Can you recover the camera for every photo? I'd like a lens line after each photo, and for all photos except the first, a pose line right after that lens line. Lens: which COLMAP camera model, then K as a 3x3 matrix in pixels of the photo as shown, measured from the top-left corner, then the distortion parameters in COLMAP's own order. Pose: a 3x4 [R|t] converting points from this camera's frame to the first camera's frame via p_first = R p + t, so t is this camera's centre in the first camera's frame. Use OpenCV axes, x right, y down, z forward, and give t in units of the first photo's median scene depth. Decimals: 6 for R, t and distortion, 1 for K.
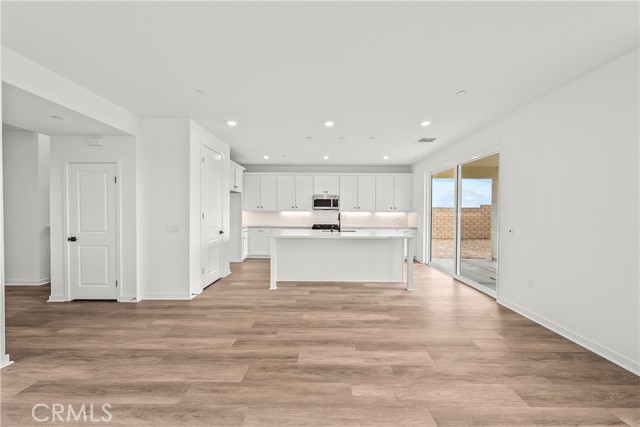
lens RADIAL K [[222.2, 0, 320.5], [0, 222.2, 215.3], [0, 0, 1]] dist [-0.002879, -0.000335]
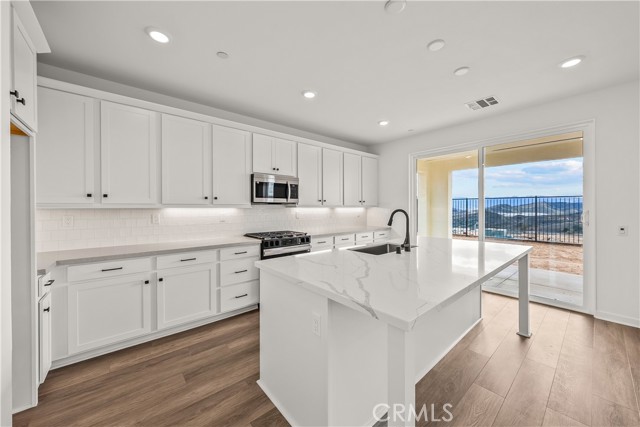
lens RADIAL K [[233.1, 0, 317.6], [0, 233.1, 209.3], [0, 0, 1]] dist [-0.008488, 0.001292]
pose [[0.755824, -0.015841, 0.654583, -0.440579], [0.020085, 0.999798, 0.001005, -0.019042], [-0.654466, 0.012388, 0.755990, 0.919096]]
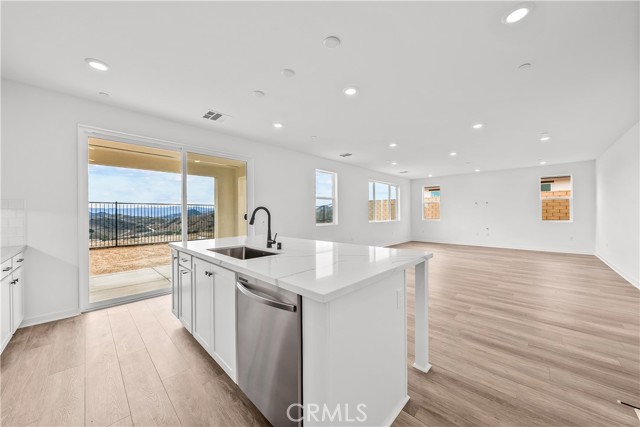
lens RADIAL K [[233.1, 0, 321.5], [0, 233.1, 214.0], [0, 0, 1]] dist [-0.008488, 0.001292]
pose [[-0.742580, -0.003717, 0.669747, -0.396586], [0.013139, 0.999711, 0.020116, -0.005156], [-0.669628, 0.023738, -0.742317, 1.561779]]
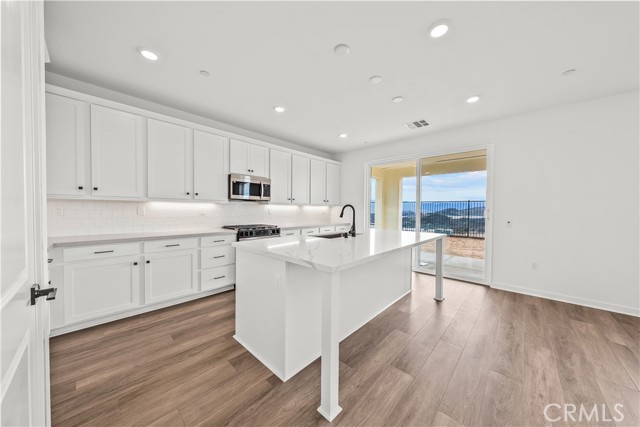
lens RADIAL K [[222.2, 0, 319.2], [0, 222.2, 214.3], [0, 0, 1]] dist [-0.002879, -0.000335]
pose [[0.673292, -0.016432, 0.739194, -0.503738], [0.008764, 0.999860, 0.014244, 0.007570], [-0.739325, -0.003112, 0.673341, 0.802951]]
